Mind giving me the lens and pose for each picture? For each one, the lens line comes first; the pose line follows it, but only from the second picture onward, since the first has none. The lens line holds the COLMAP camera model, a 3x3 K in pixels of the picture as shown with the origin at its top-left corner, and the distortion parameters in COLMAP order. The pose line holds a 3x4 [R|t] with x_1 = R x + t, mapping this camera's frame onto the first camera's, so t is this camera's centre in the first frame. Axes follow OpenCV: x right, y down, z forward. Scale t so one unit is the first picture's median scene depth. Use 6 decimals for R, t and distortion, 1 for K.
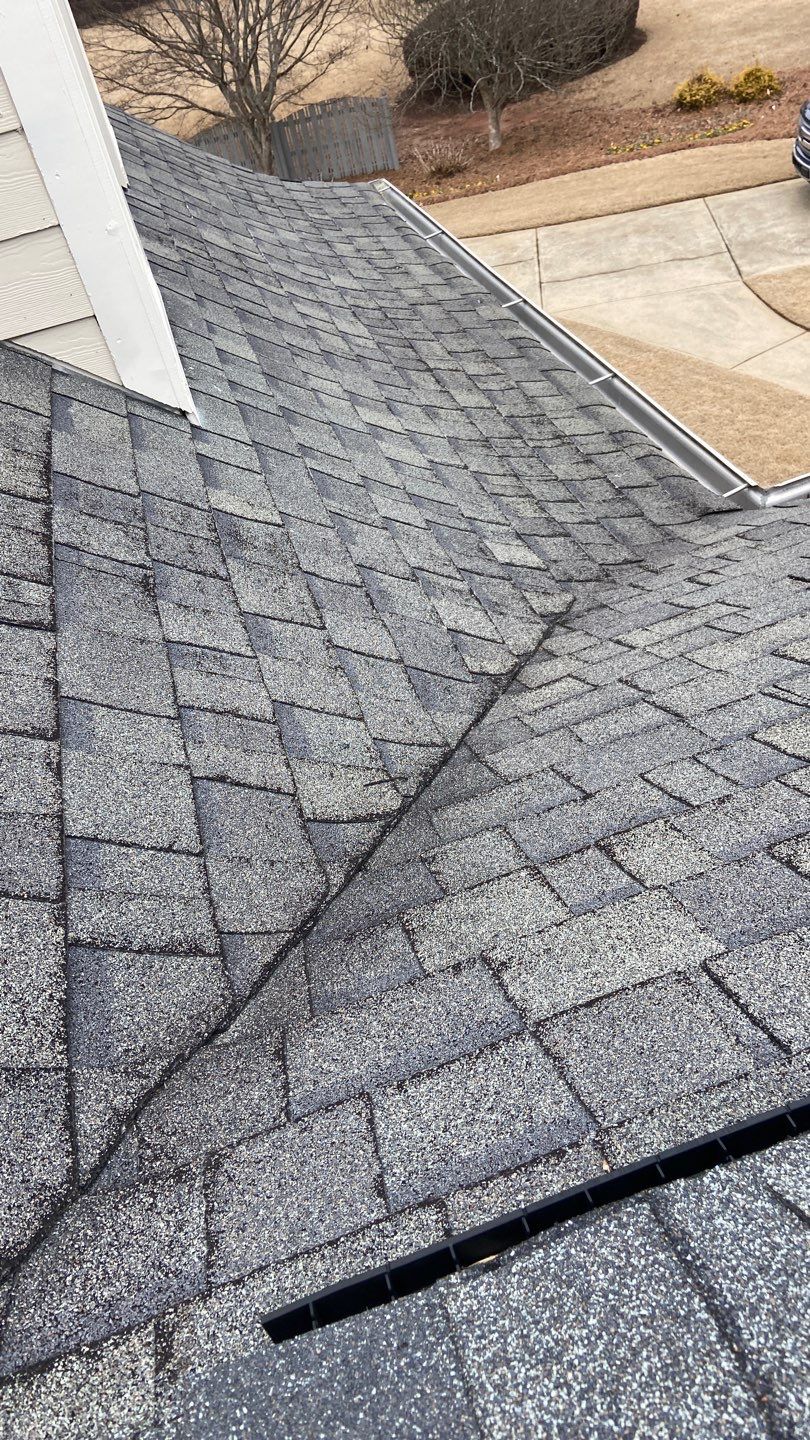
lens RADIAL K [[1112.3, 0, 398.3], [0, 1112.3, 722.5], [0, 0, 1]] dist [0.010883, -0.005784]
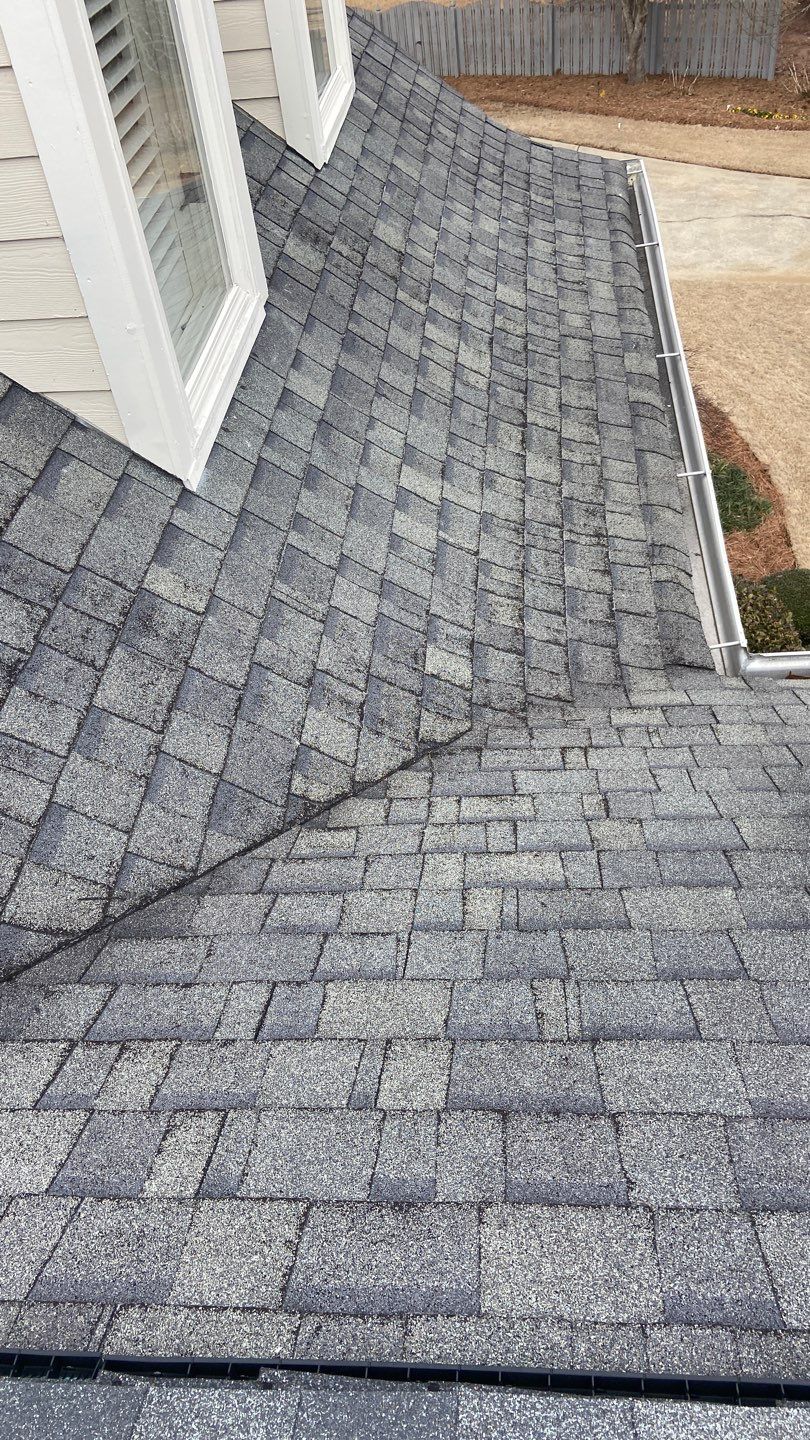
lens RADIAL K [[1112.3, 0, 398.3], [0, 1112.3, 722.5], [0, 0, 1]] dist [0.010883, -0.005784]
pose [[0.932266, 0.304255, -0.195728, 0.349990], [-0.278590, 0.948918, 0.148130, -0.298741], [0.230799, -0.083569, 0.969406, -0.089375]]
